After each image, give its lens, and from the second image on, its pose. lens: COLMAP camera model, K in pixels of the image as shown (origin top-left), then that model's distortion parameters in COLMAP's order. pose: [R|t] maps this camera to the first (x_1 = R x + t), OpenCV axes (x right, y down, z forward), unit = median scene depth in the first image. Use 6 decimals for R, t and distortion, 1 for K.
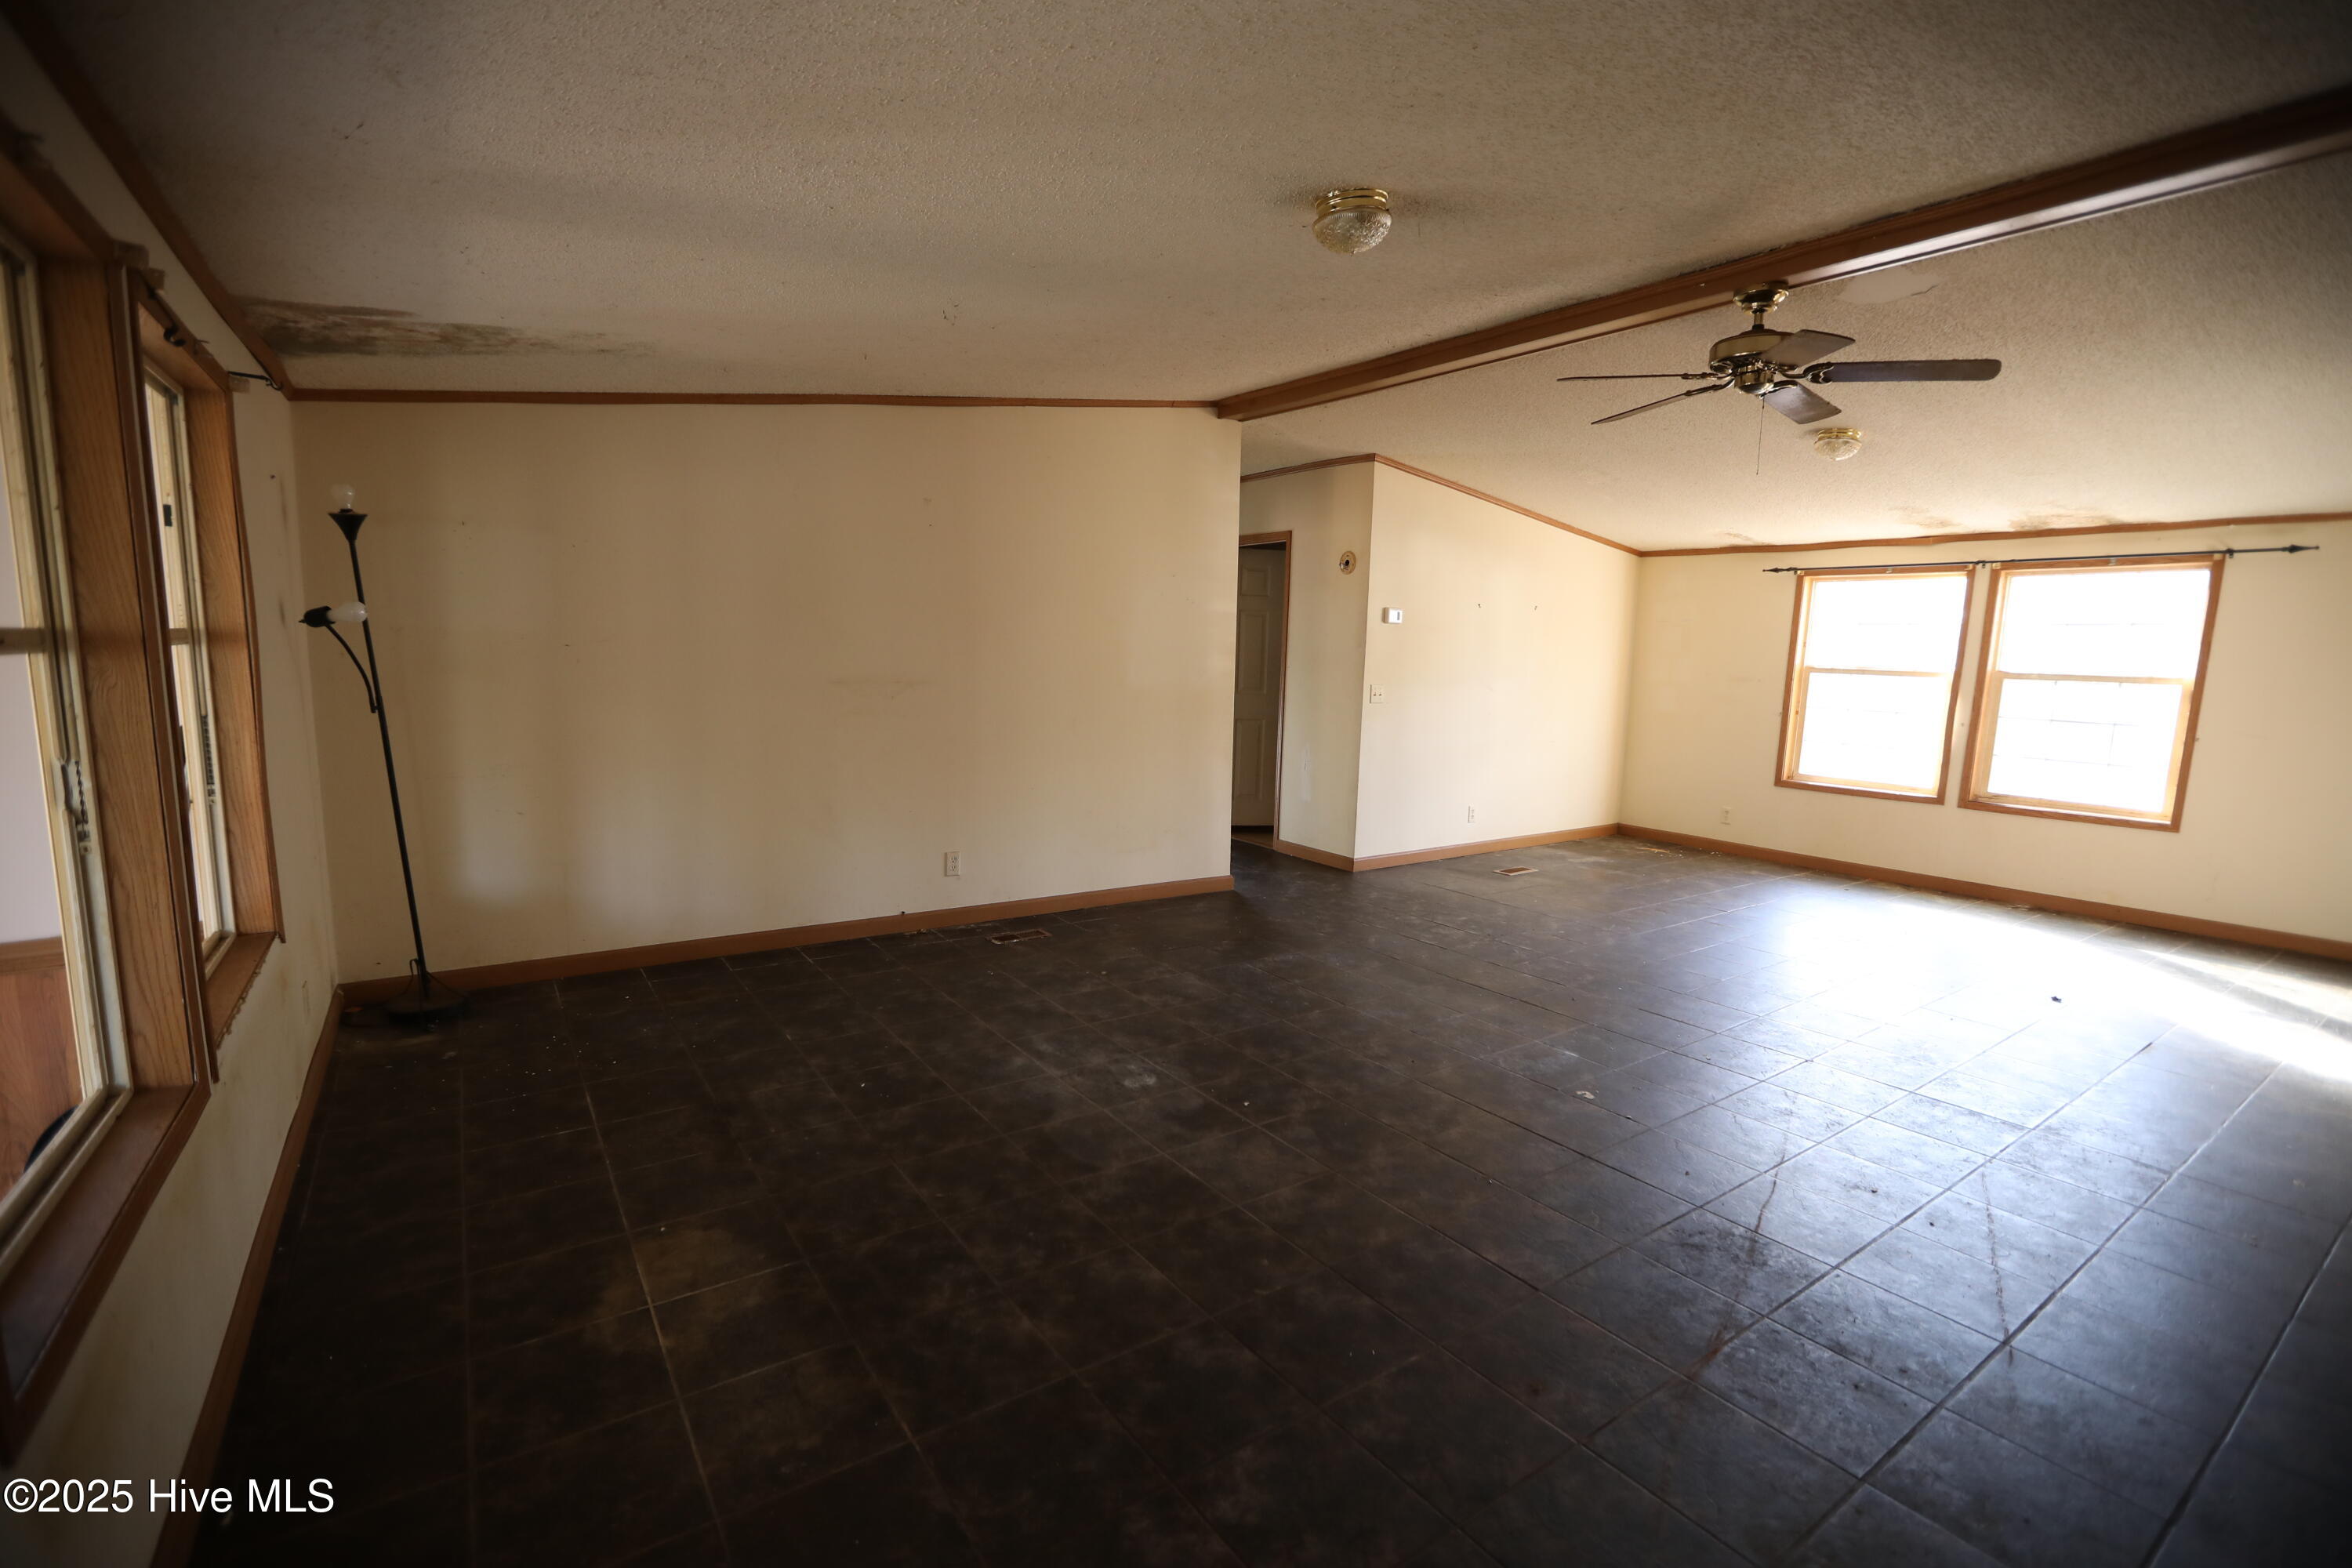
lens RADIAL K [[1065.8, 0, 1176.0], [0, 1065.8, 784.0], [0, 0, 1]] dist [-0.053389, 0.020598]
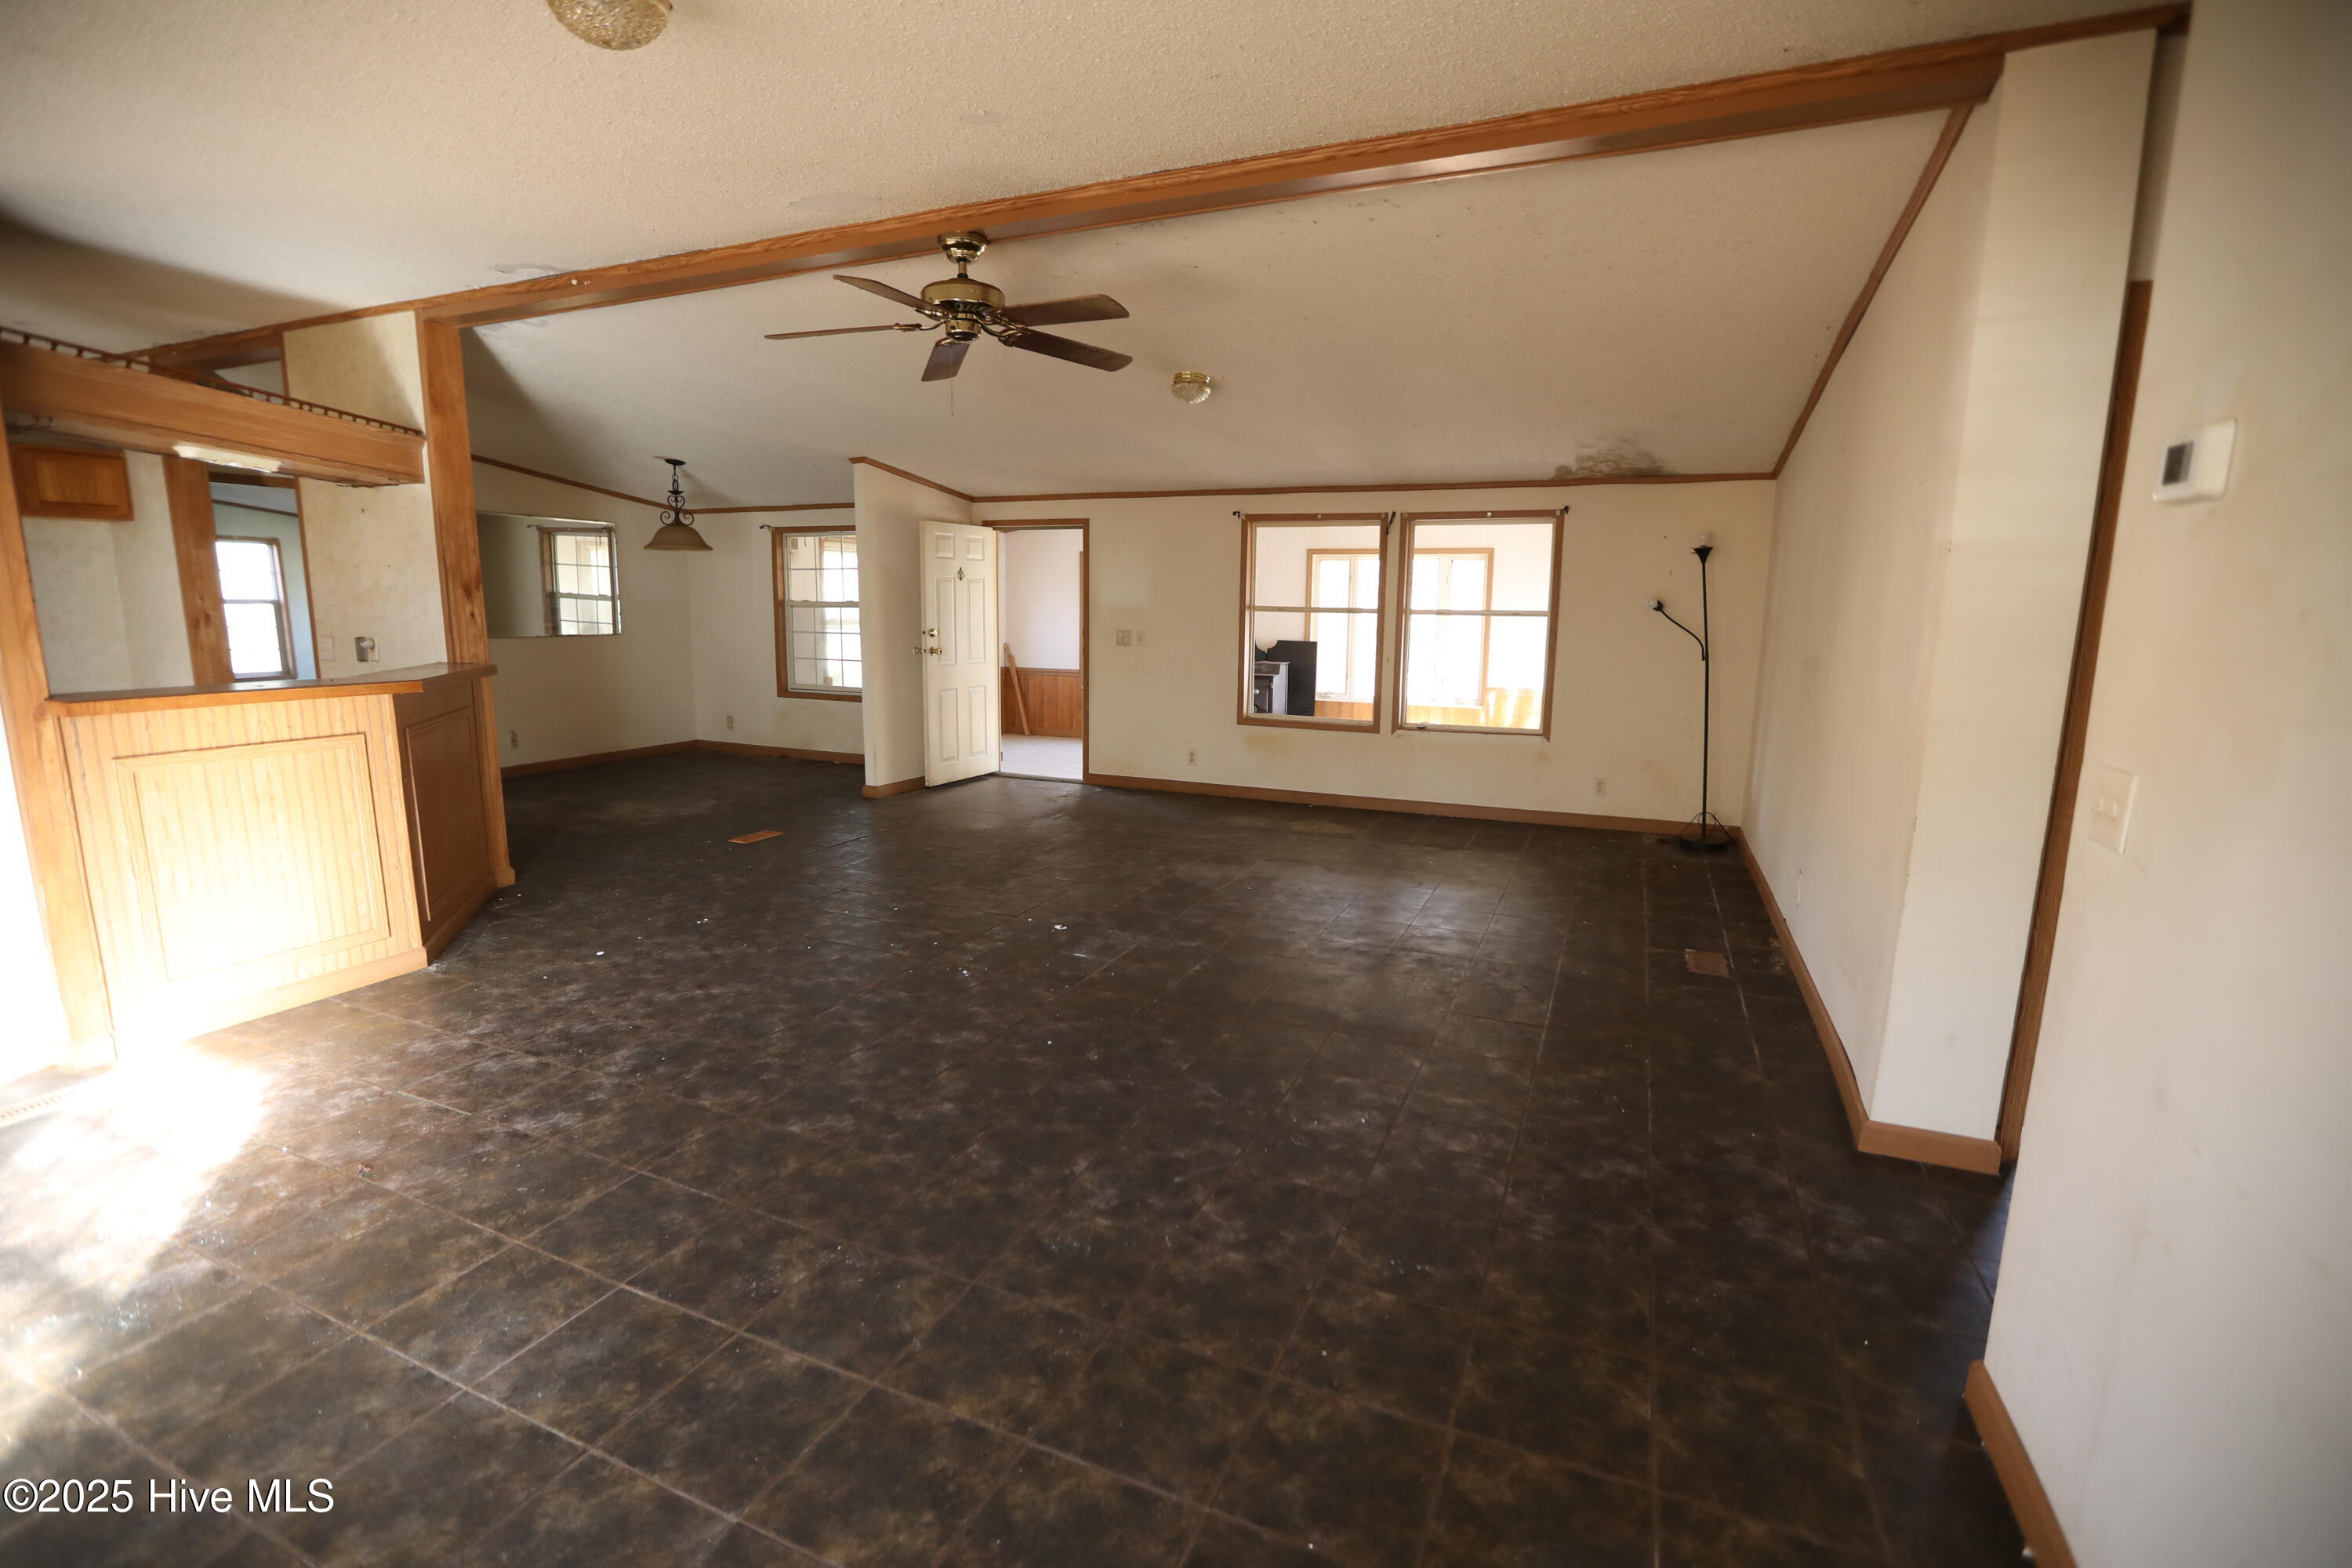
lens RADIAL K [[1071.4, 0, 1176.0], [0, 1071.4, 784.0], [0, 0, 1]] dist [-0.057759, 0.025445]
pose [[-0.847726, 0.054871, -0.527588, 0.954899], [-0.102971, 0.958690, 0.265162, -0.256404], [0.520343, 0.279111, -0.807057, 2.083188]]
